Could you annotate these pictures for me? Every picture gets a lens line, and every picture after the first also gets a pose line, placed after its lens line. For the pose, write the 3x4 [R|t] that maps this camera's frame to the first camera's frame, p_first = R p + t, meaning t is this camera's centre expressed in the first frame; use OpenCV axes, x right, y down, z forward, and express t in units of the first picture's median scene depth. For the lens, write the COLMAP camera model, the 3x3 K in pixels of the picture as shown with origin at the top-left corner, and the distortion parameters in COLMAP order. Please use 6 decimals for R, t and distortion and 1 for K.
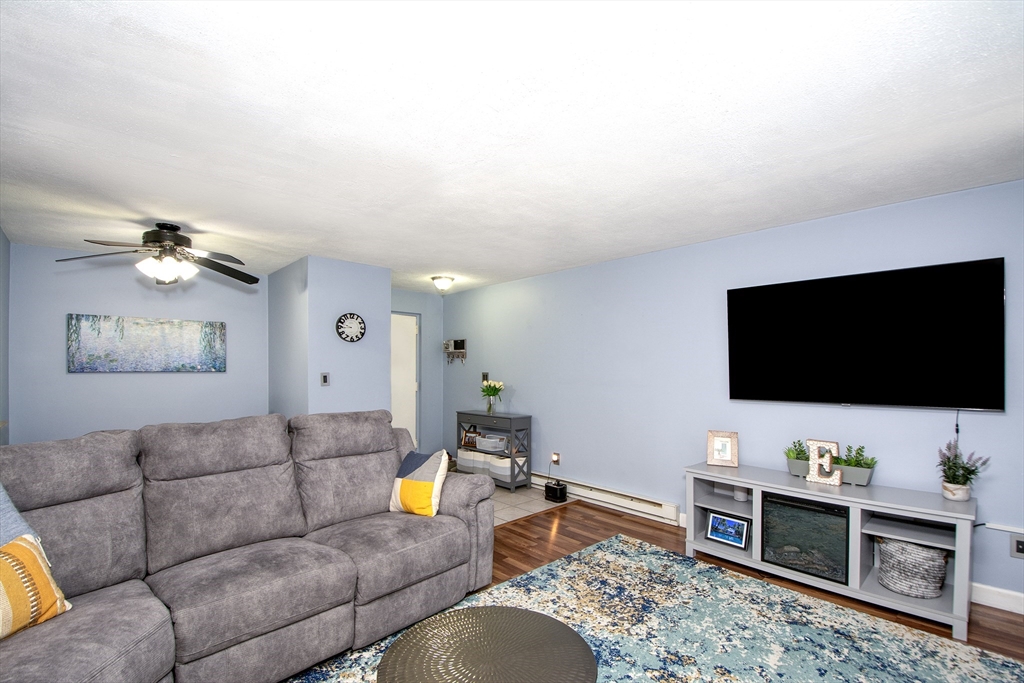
lens RADIAL K [[447.9, 0, 517.0], [0, 447.9, 365.6], [0, 0, 1]] dist [0.002628, -0.012408]
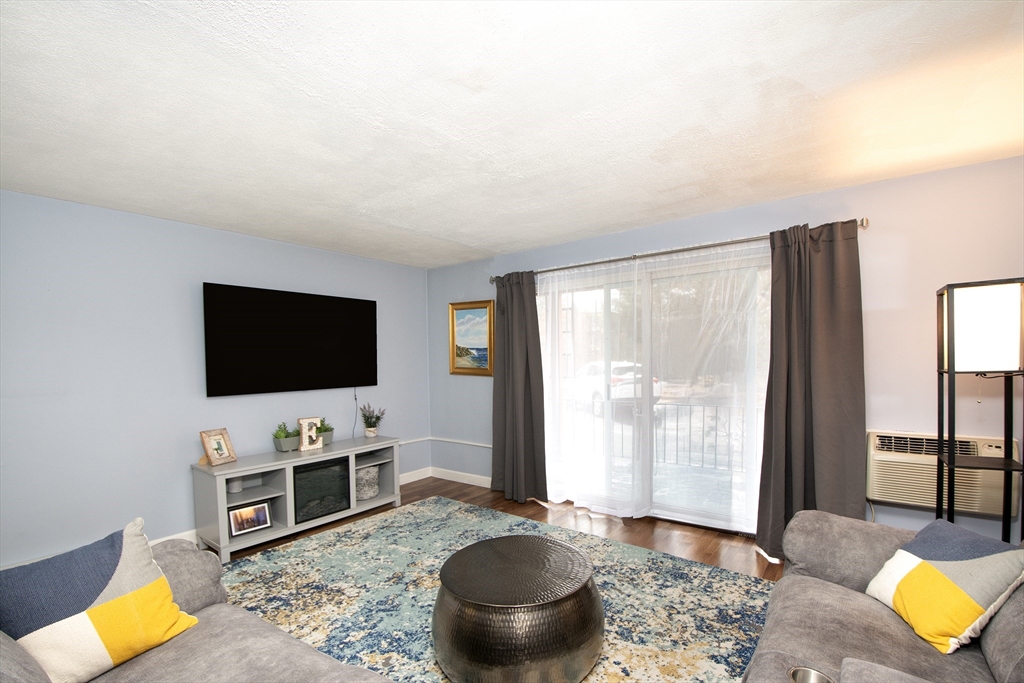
lens RADIAL K [[447.9, 0, 517.0], [0, 447.9, 365.6], [0, 0, 1]] dist [0.002628, -0.012408]
pose [[-0.149695, -0.015059, 0.988618, -0.680439], [0.013512, 0.999759, 0.017275, -0.001292], [-0.988640, 0.015944, -0.149455, 0.555206]]
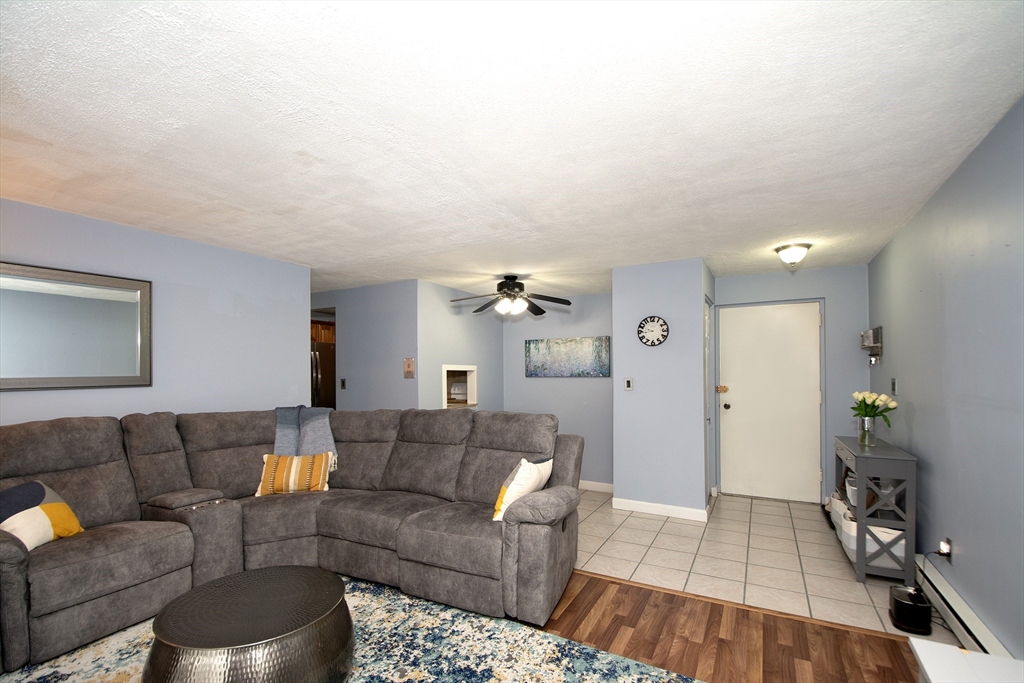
lens RADIAL K [[447.9, 0, 517.0], [0, 447.9, 365.6], [0, 0, 1]] dist [0.002628, -0.012408]
pose [[0.305944, -0.021159, -0.951814, 0.658910], [0.012440, 0.999756, -0.018226, 0.004749], [0.951968, -0.006264, 0.306133, 0.613708]]
